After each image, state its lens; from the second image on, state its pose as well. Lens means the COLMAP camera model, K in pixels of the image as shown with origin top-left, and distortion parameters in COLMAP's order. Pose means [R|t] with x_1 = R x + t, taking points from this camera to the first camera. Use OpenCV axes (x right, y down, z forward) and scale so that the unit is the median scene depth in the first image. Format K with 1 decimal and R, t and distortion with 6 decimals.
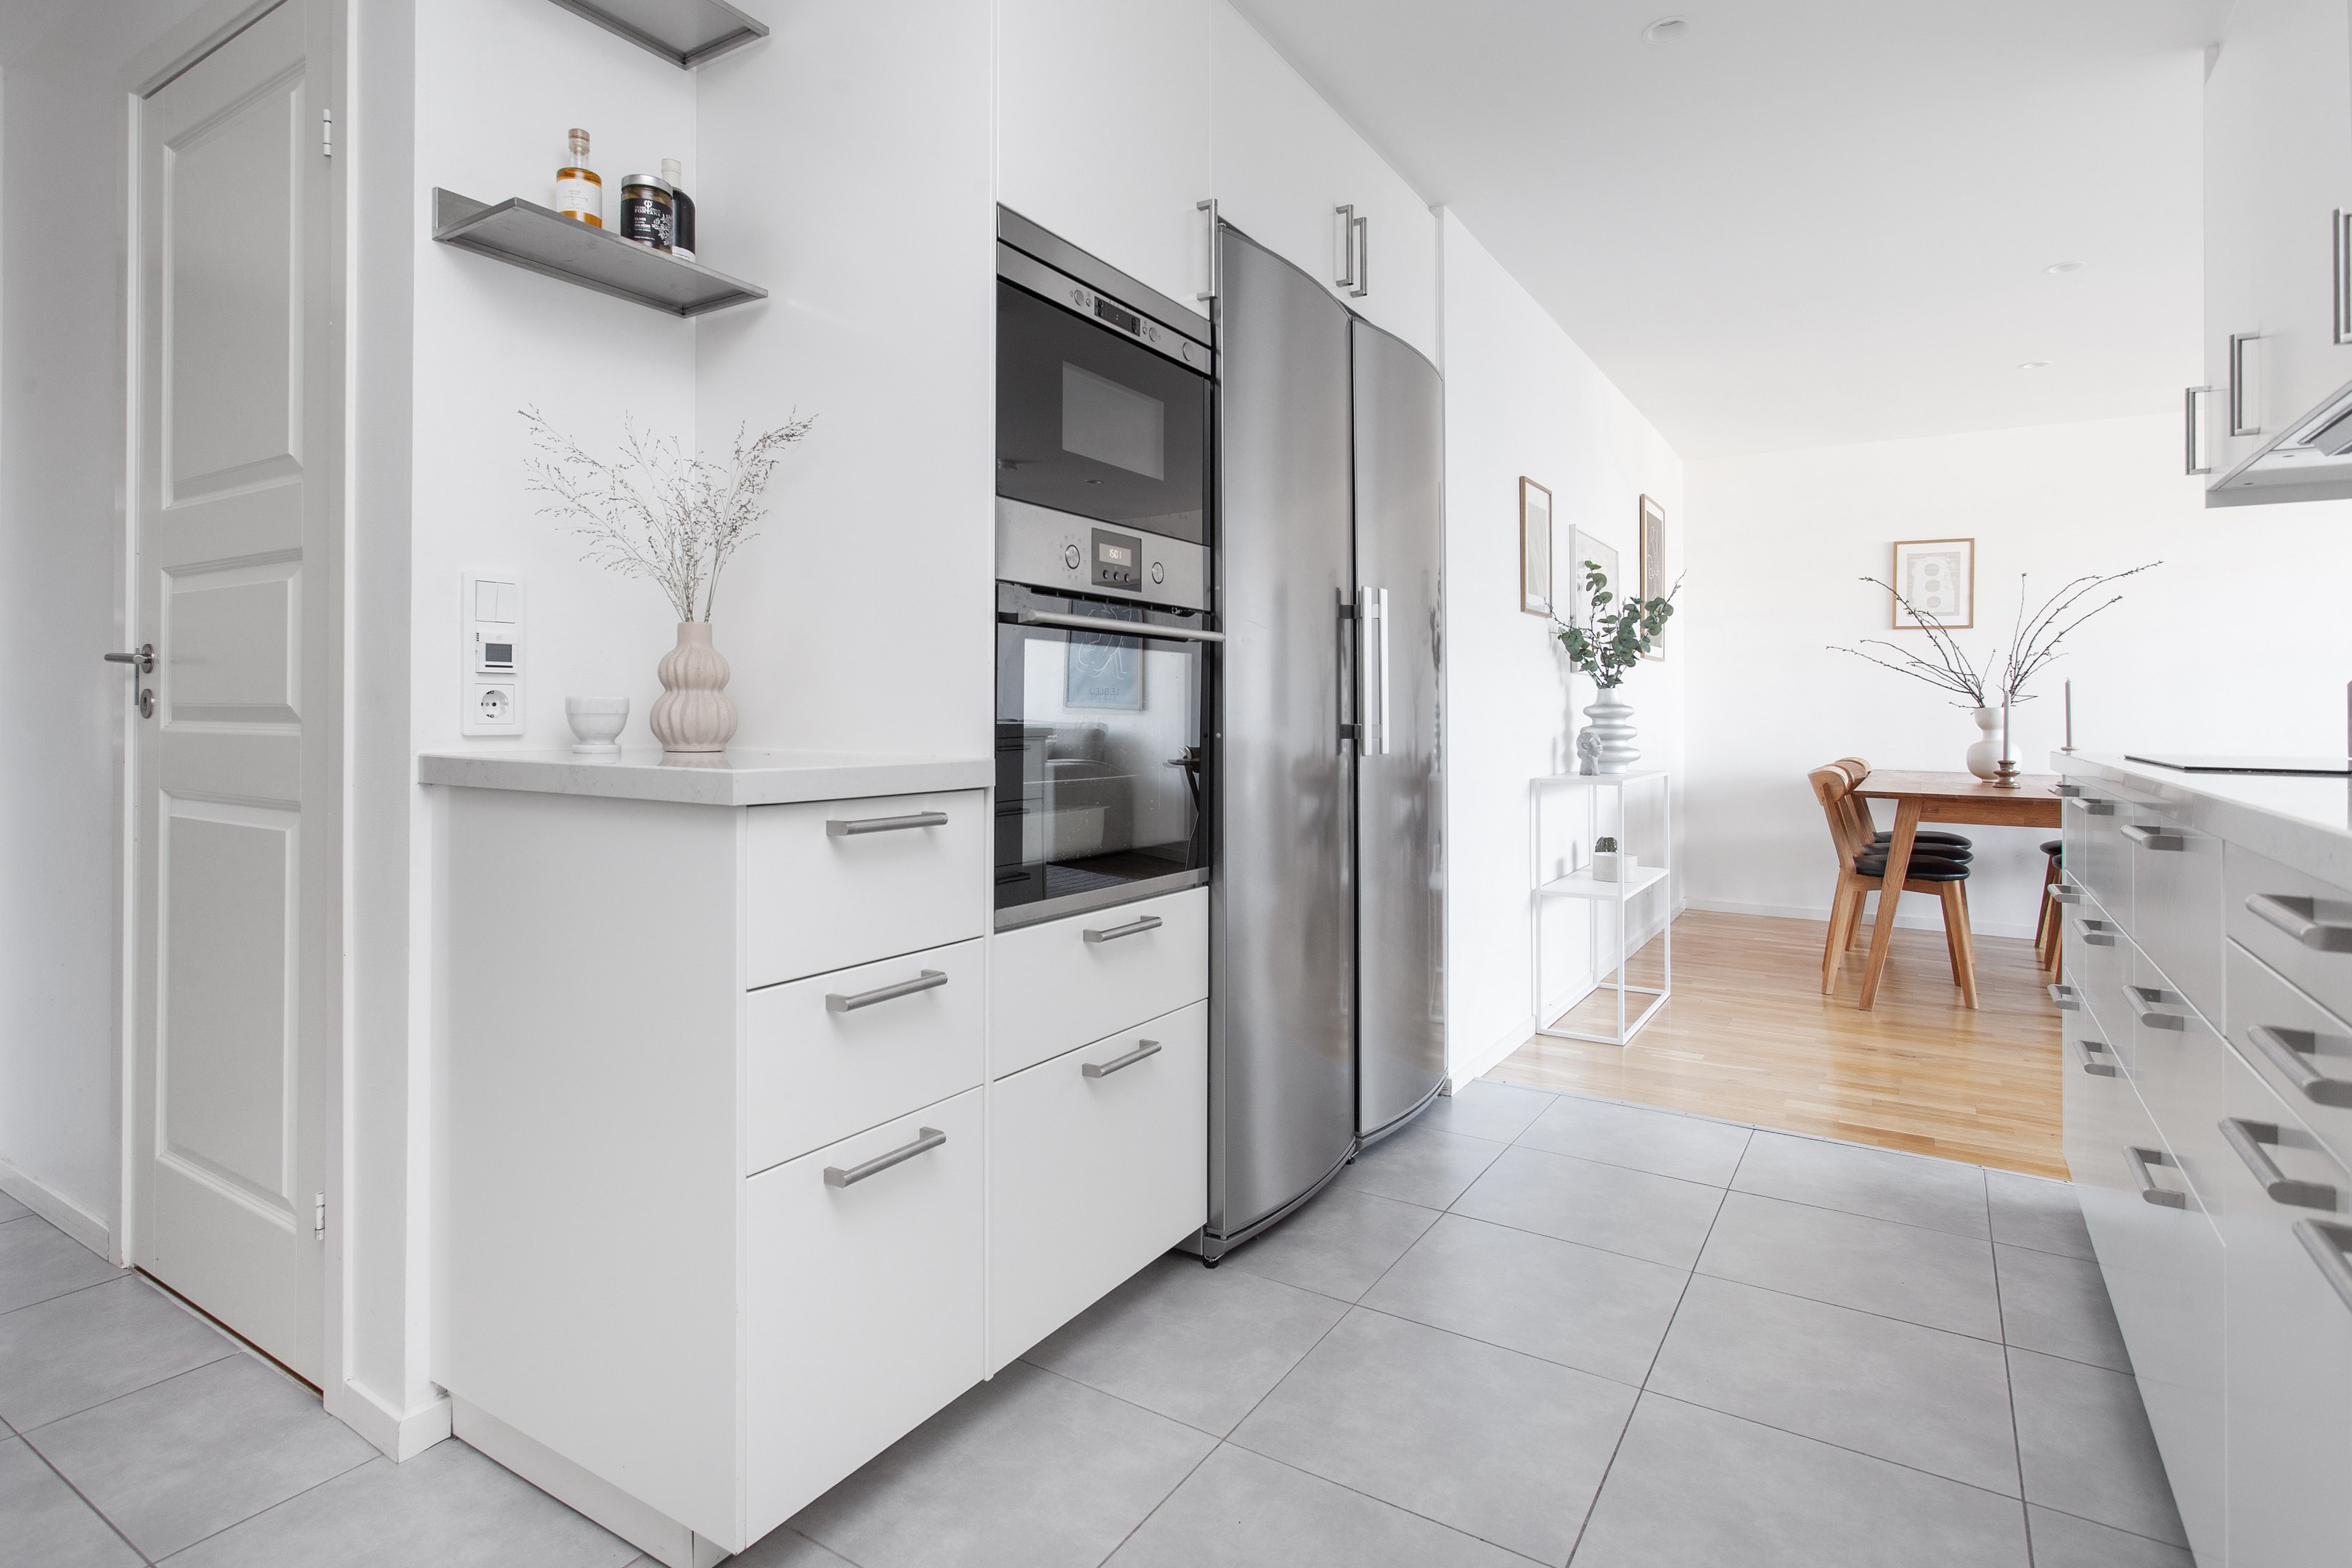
lens RADIAL K [[1170.6, 0, 1170.6], [0, 1170.6, 697.5], [0, 0, 1]] dist [0.000268, 0.000962]
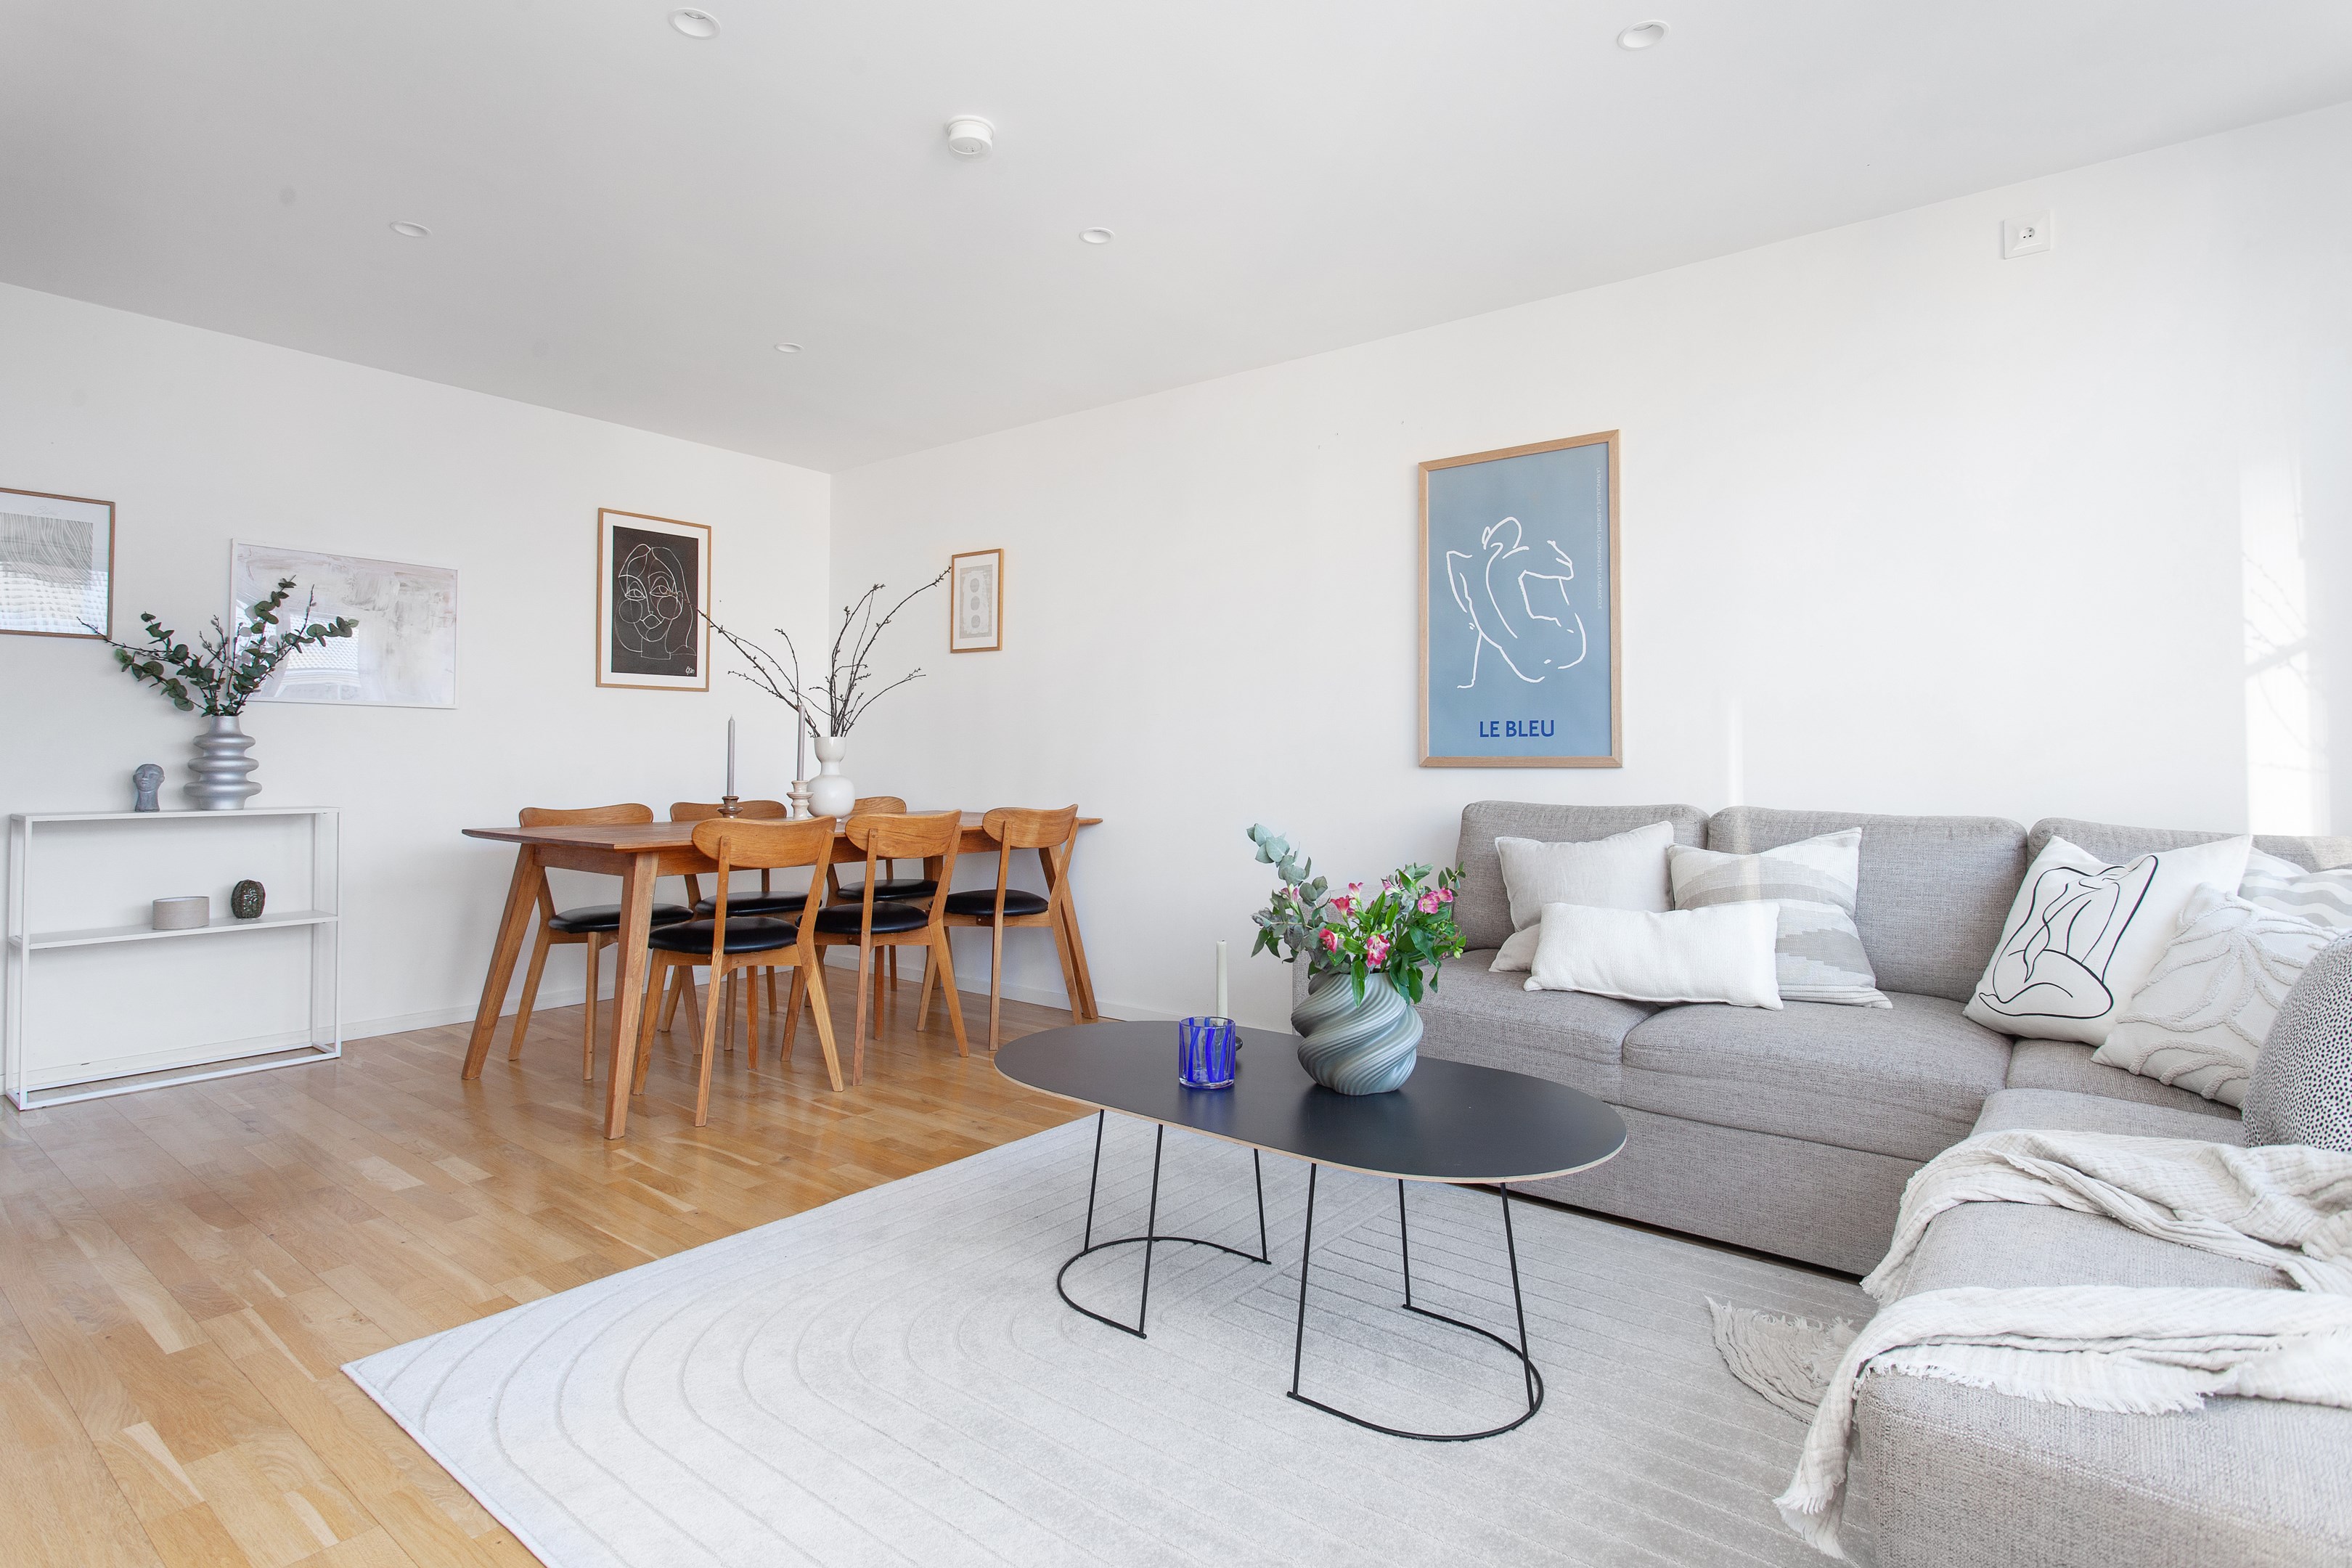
lens RADIAL K [[1159.7, 0, 1249.7], [0, 1159.7, 727.2], [0, 0, 1]] dist [-0.000134, 0.000780]
pose [[0.995620, -0.009670, -0.092986, 1.418780], [0.008214, 0.999838, -0.016035, 0.021474], [0.093126, 0.015201, 0.995538, 0.221479]]
